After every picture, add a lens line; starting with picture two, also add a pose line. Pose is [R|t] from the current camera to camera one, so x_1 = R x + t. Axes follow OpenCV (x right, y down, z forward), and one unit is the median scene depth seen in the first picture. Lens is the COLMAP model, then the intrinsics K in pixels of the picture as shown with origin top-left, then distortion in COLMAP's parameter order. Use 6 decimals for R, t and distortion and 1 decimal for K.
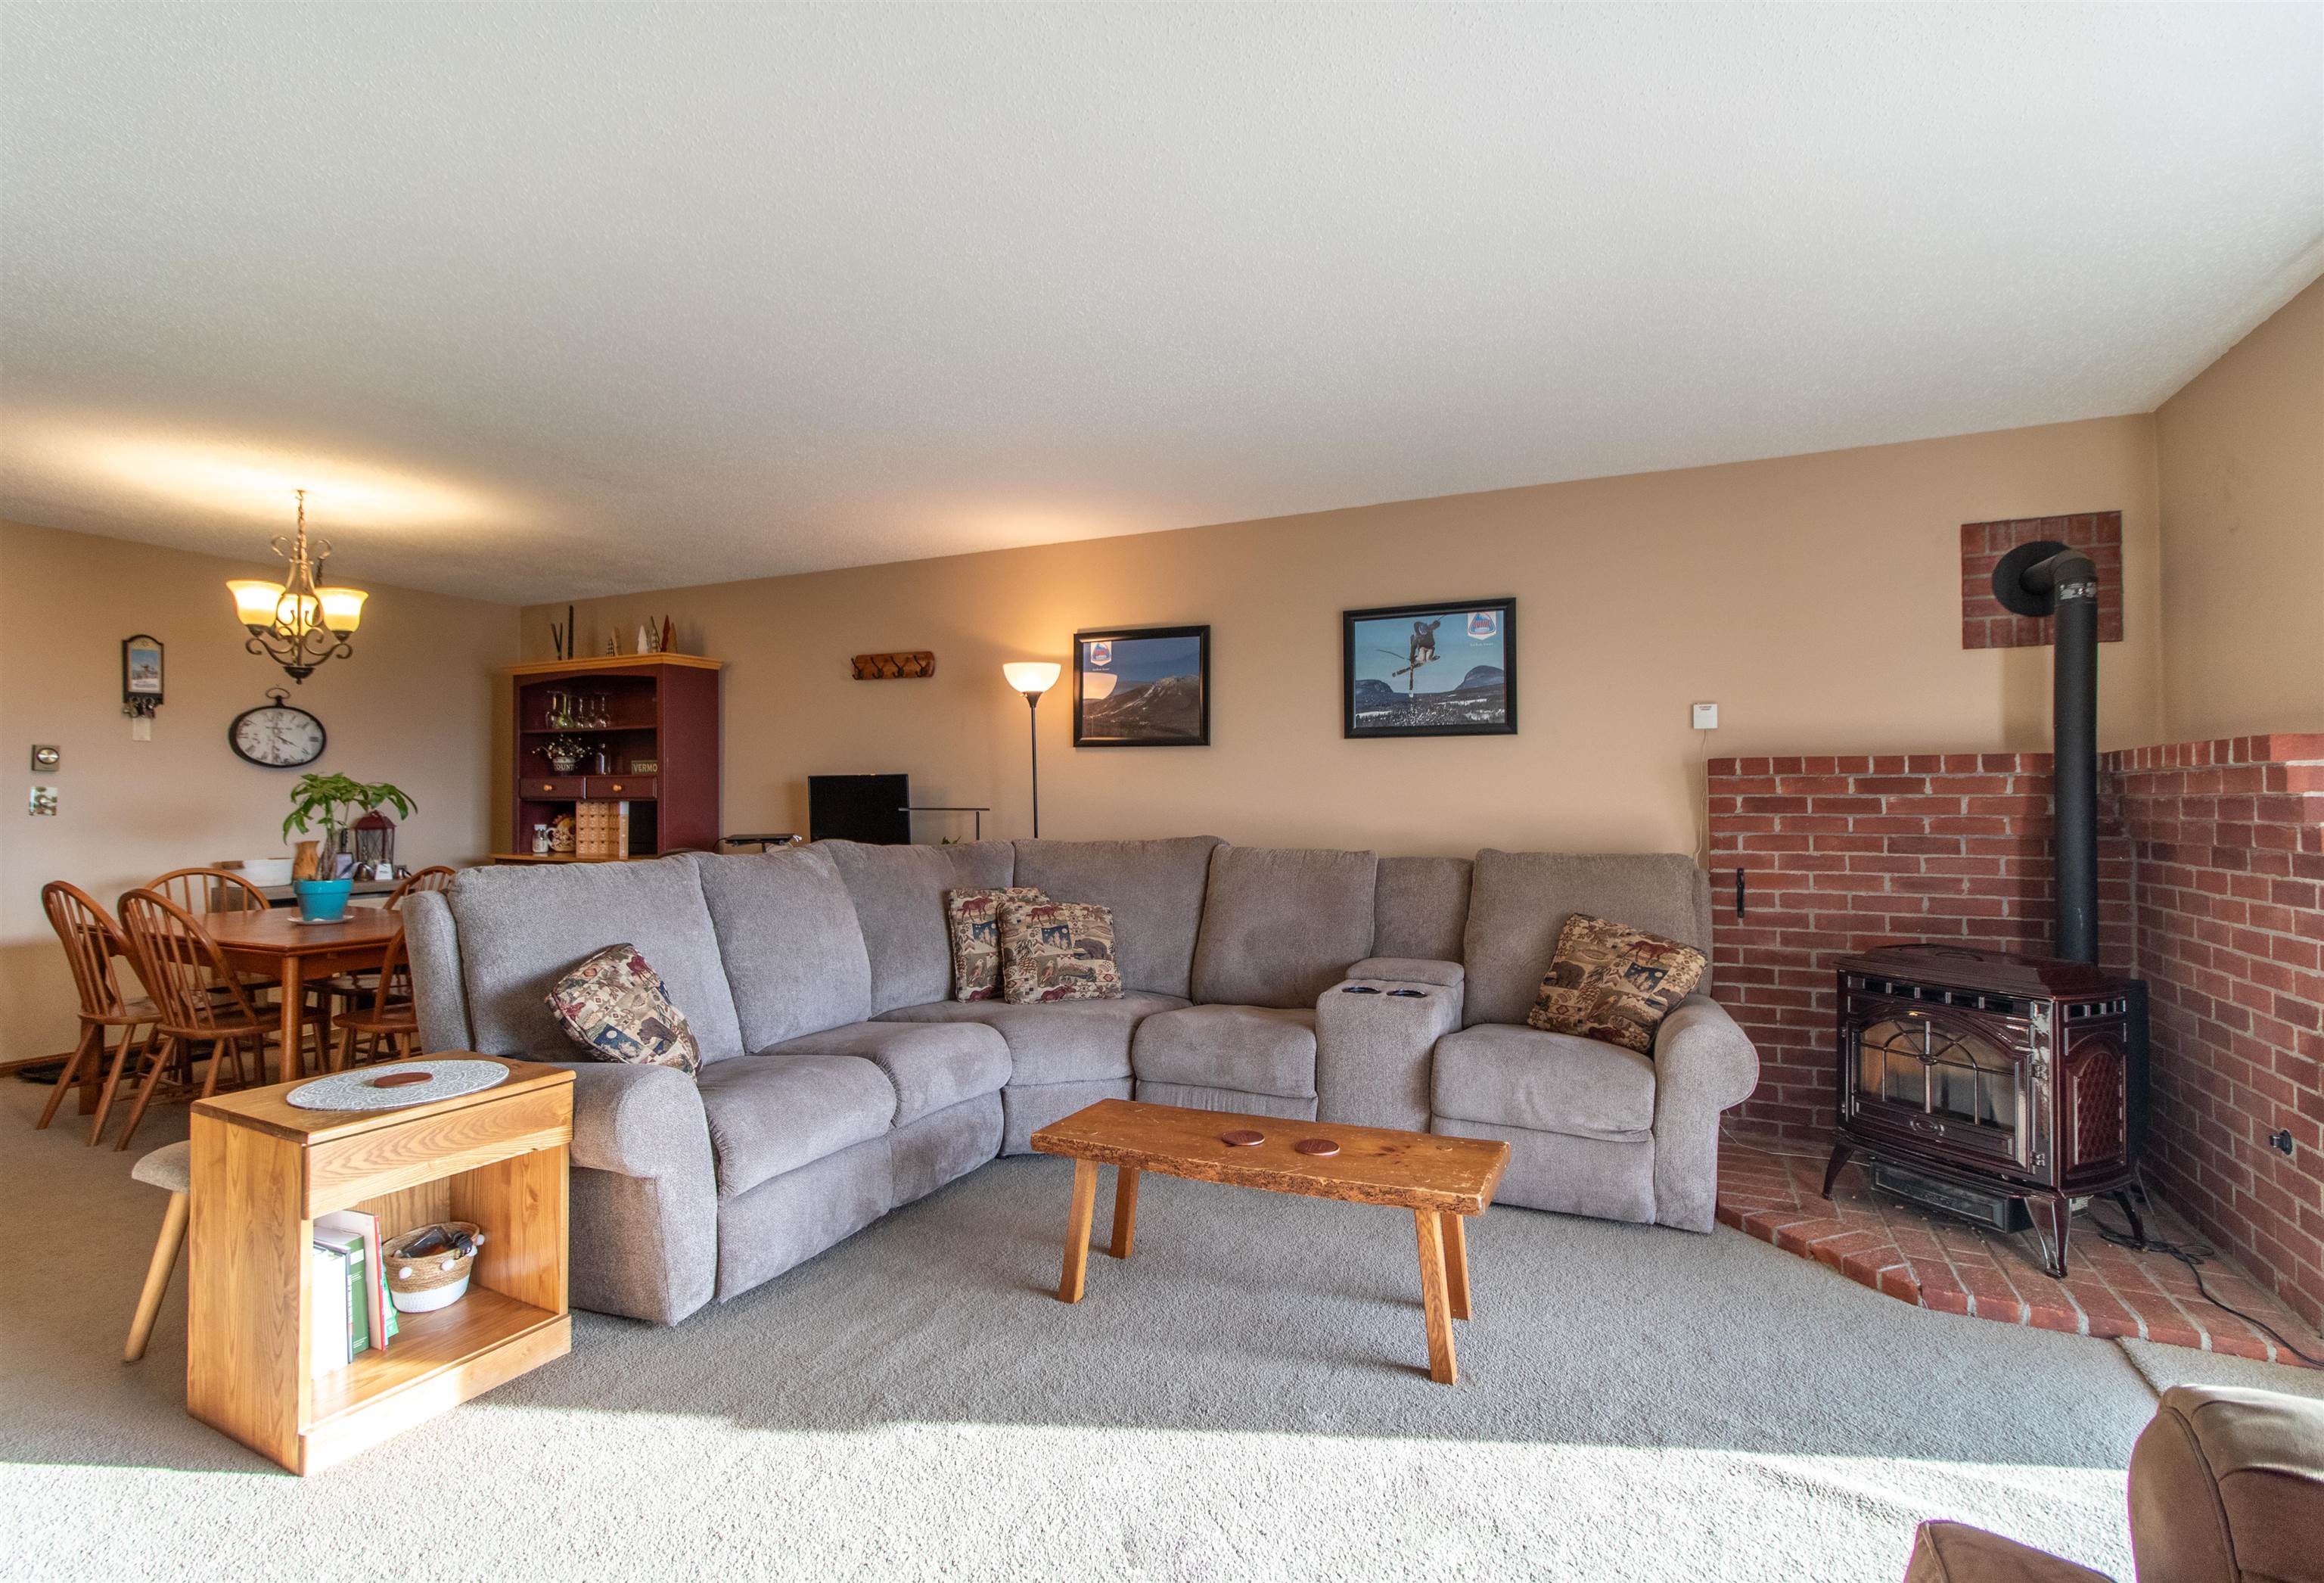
lens RADIAL K [[1088.6, 0, 1163.8], [0, 1088.6, 783.0], [0, 0, 1]] dist [0.000070, 0.000668]
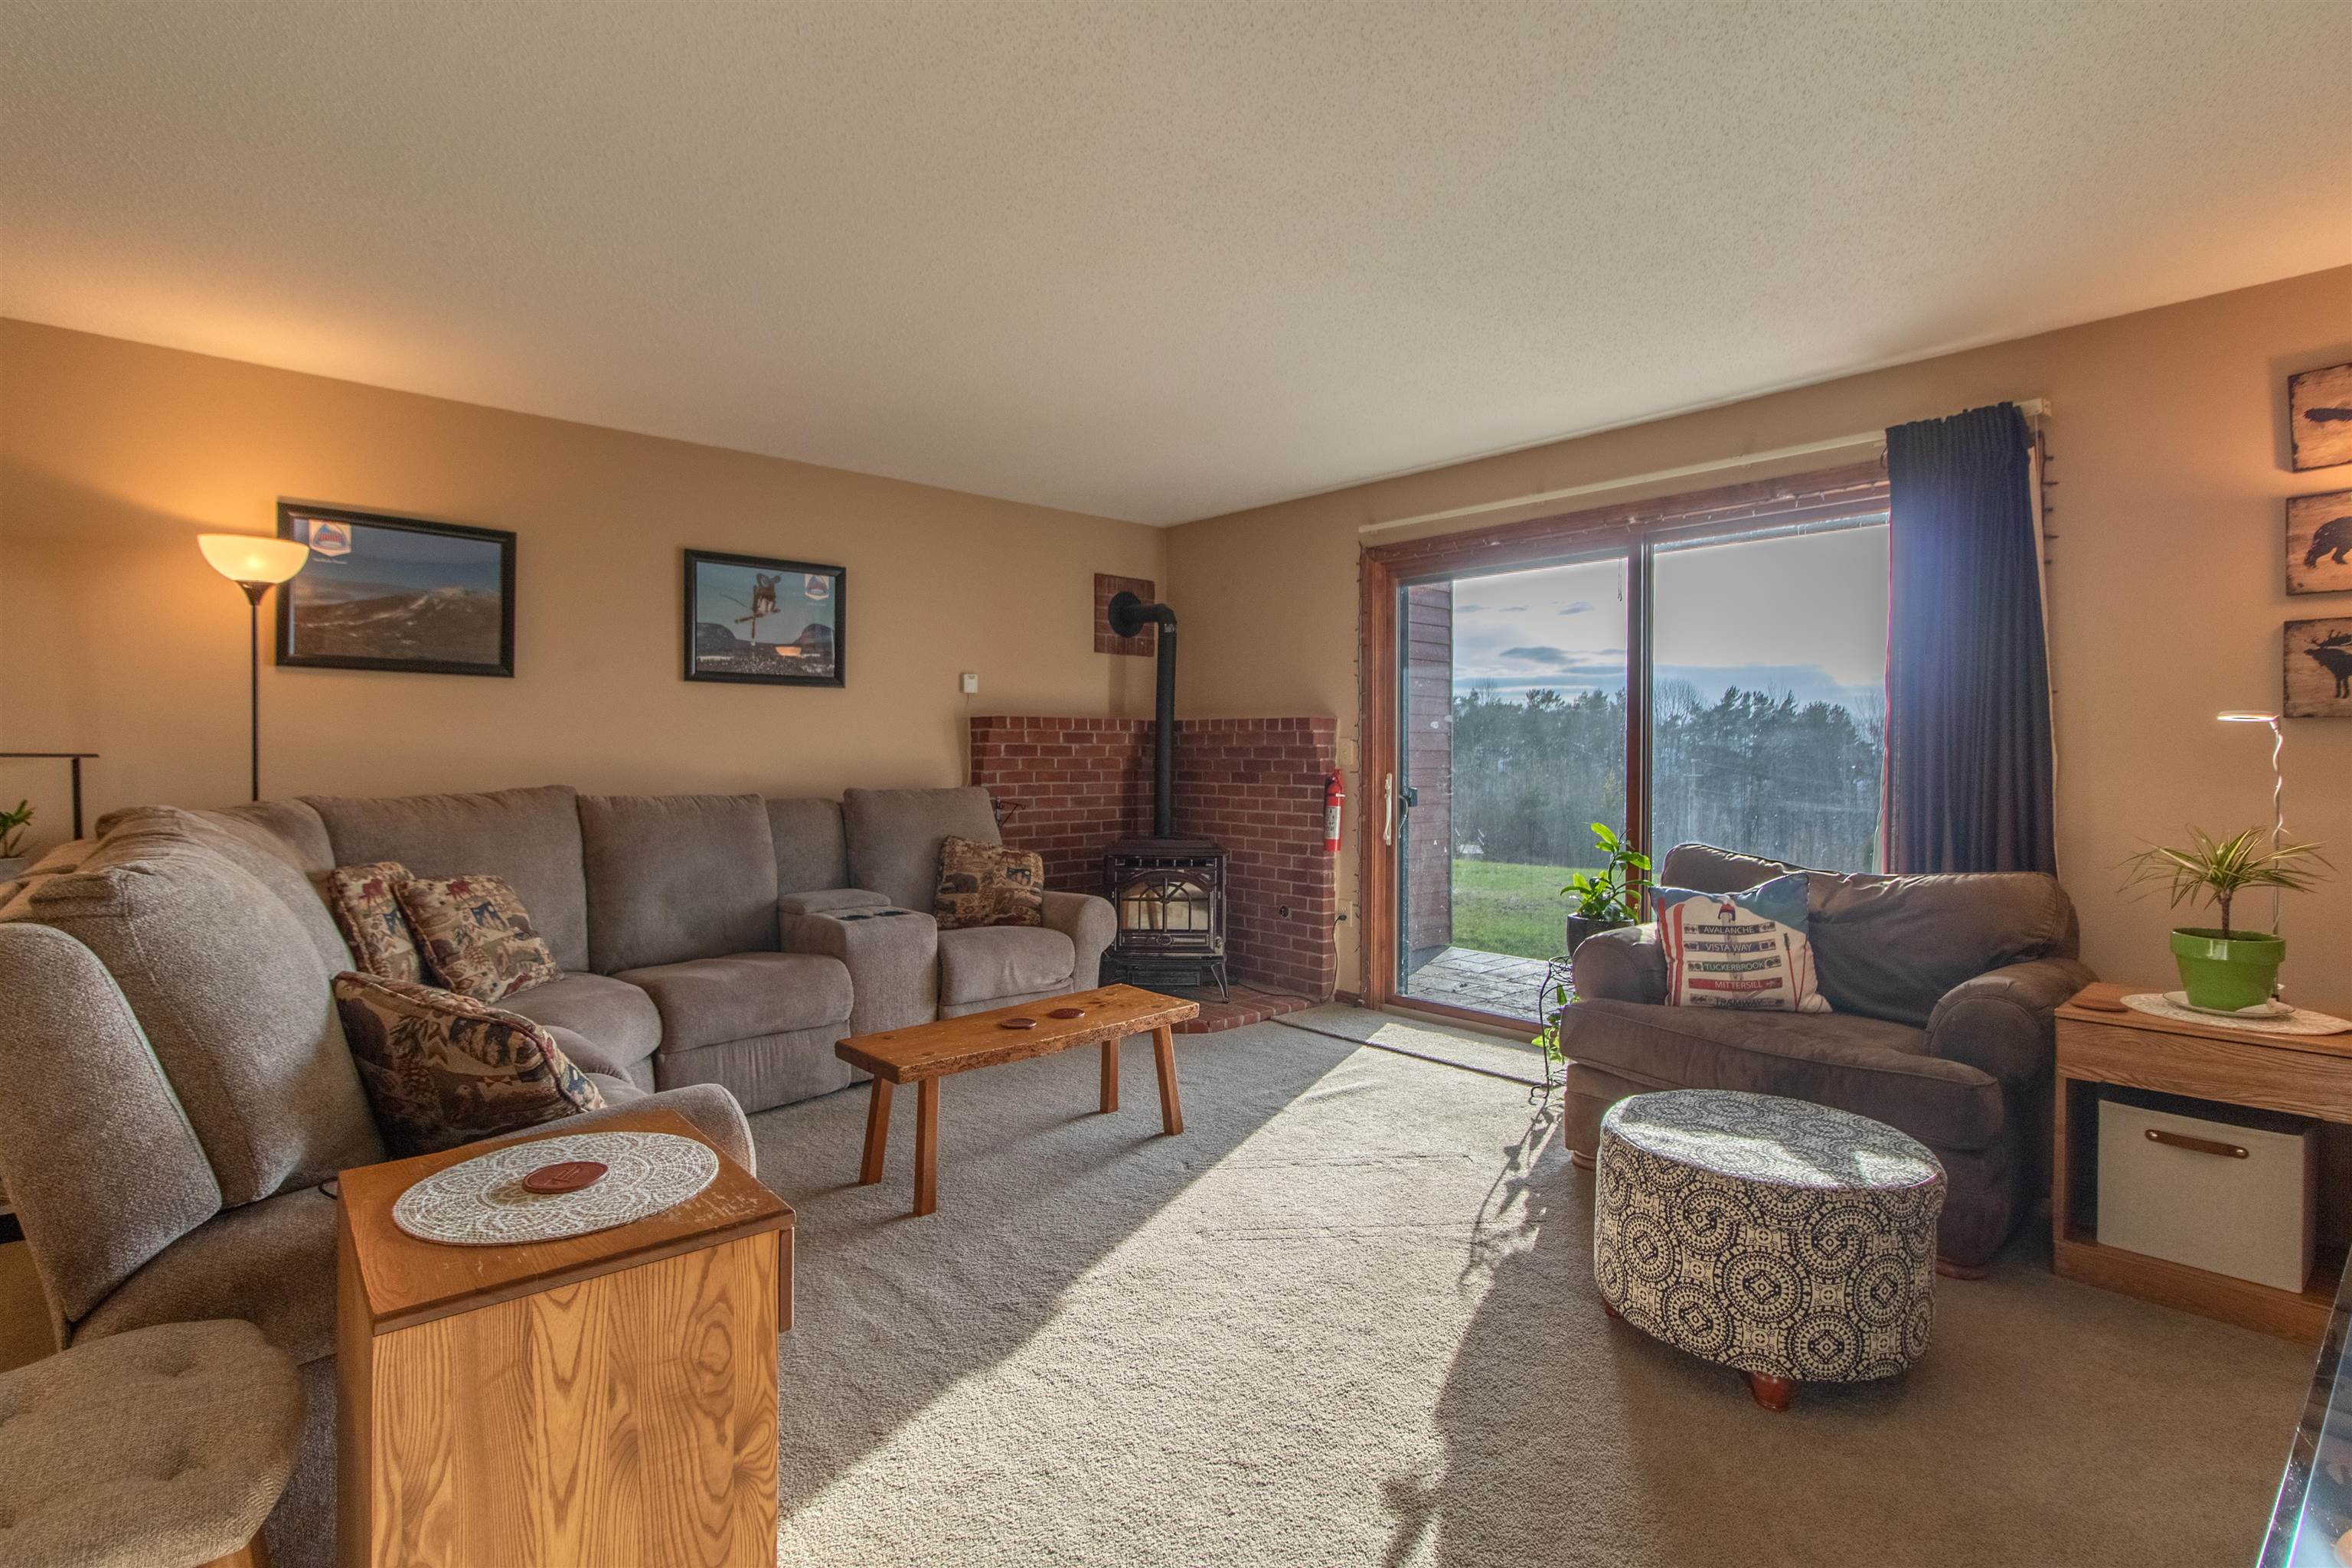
lens RADIAL K [[1121.0, 0, 1173.9], [0, 1121.0, 769.6], [0, 0, 1]] dist [-0.009311, 0.000615]
pose [[0.377999, -0.014133, 0.925698, -0.673067], [-0.020609, 0.999507, 0.023675, 0.006316], [-0.925577, -0.028027, 0.377521, 0.250019]]
